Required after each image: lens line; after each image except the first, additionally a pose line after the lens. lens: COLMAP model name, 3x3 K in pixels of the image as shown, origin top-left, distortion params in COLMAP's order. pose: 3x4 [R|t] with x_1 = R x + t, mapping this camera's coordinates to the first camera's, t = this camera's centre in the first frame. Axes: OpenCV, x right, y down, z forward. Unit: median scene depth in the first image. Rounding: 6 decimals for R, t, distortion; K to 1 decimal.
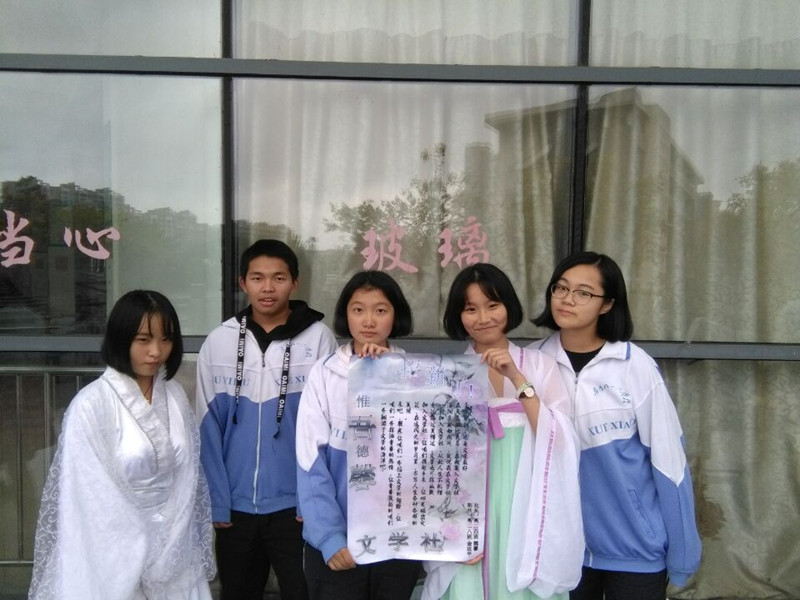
lens RADIAL K [[633.7, 0, 400.0], [0, 633.7, 300.0], [0, 0, 1]] dist [0.080945, -0.095791]
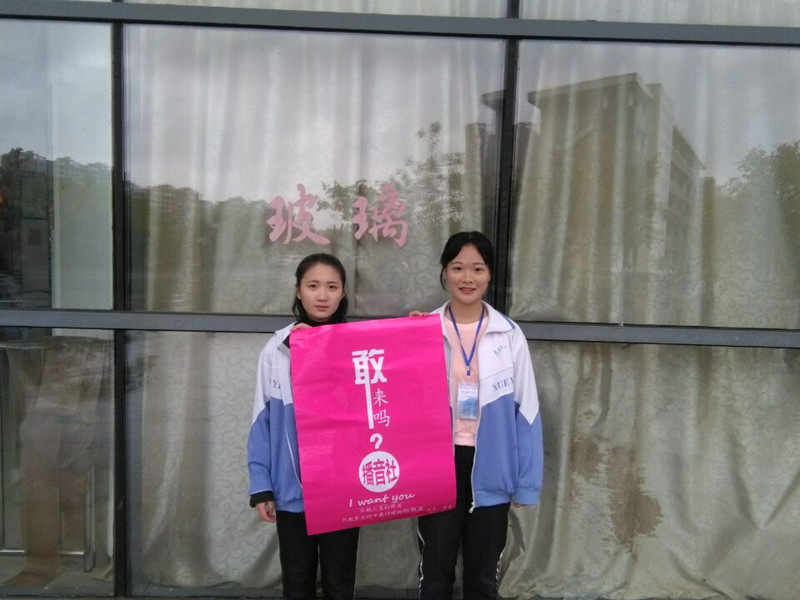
lens RADIAL K [[633.7, 0, 400.0], [0, 633.7, 300.0], [0, 0, 1]] dist [0.080945, -0.095791]
pose [[0.999876, 0.015730, 0.000097, 0.124381], [-0.015727, 0.999451, 0.029162, 0.008080], [0.000361, -0.029160, 0.999575, 0.079543]]
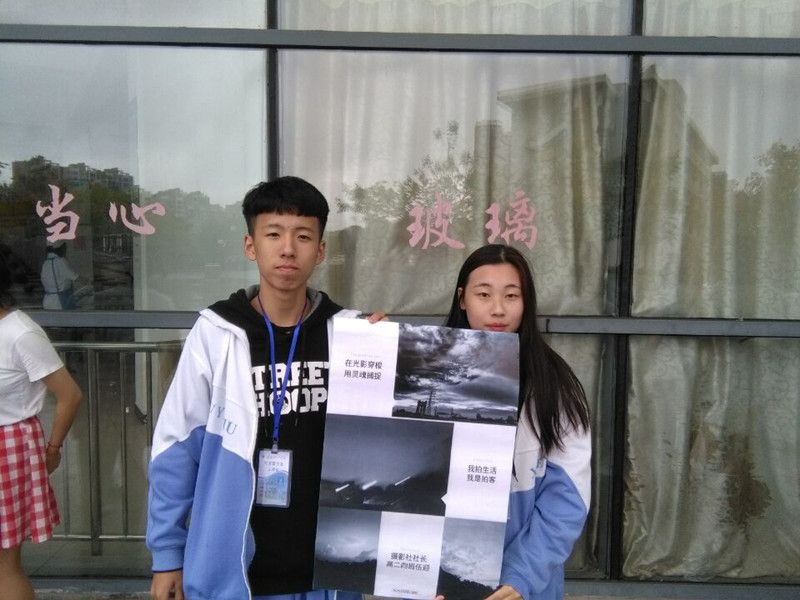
lens RADIAL K [[633.7, 0, 400.0], [0, 633.7, 300.0], [0, 0, 1]] dist [0.080945, -0.095791]
pose [[0.999904, 0.001554, -0.013761, -0.055712], [-0.001149, 0.999569, 0.029350, 0.007458], [0.013801, -0.029331, 0.999474, 0.009545]]
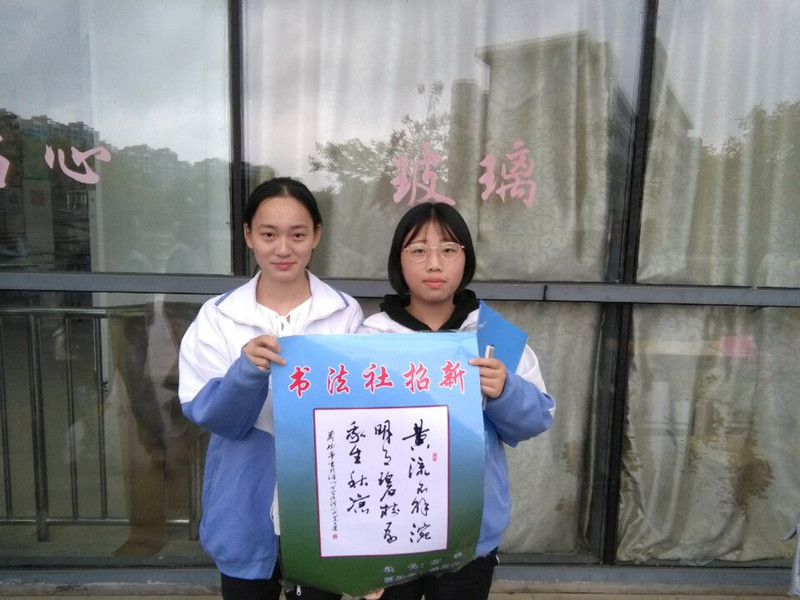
lens RADIAL K [[633.7, 0, 400.0], [0, 633.7, 300.0], [0, 0, 1]] dist [0.080945, -0.095791]
pose [[0.999555, 0.010619, 0.027883, -0.067622], [-0.013034, 0.996042, 0.087924, 0.009916], [-0.026839, -0.088248, 0.995737, 0.109736]]
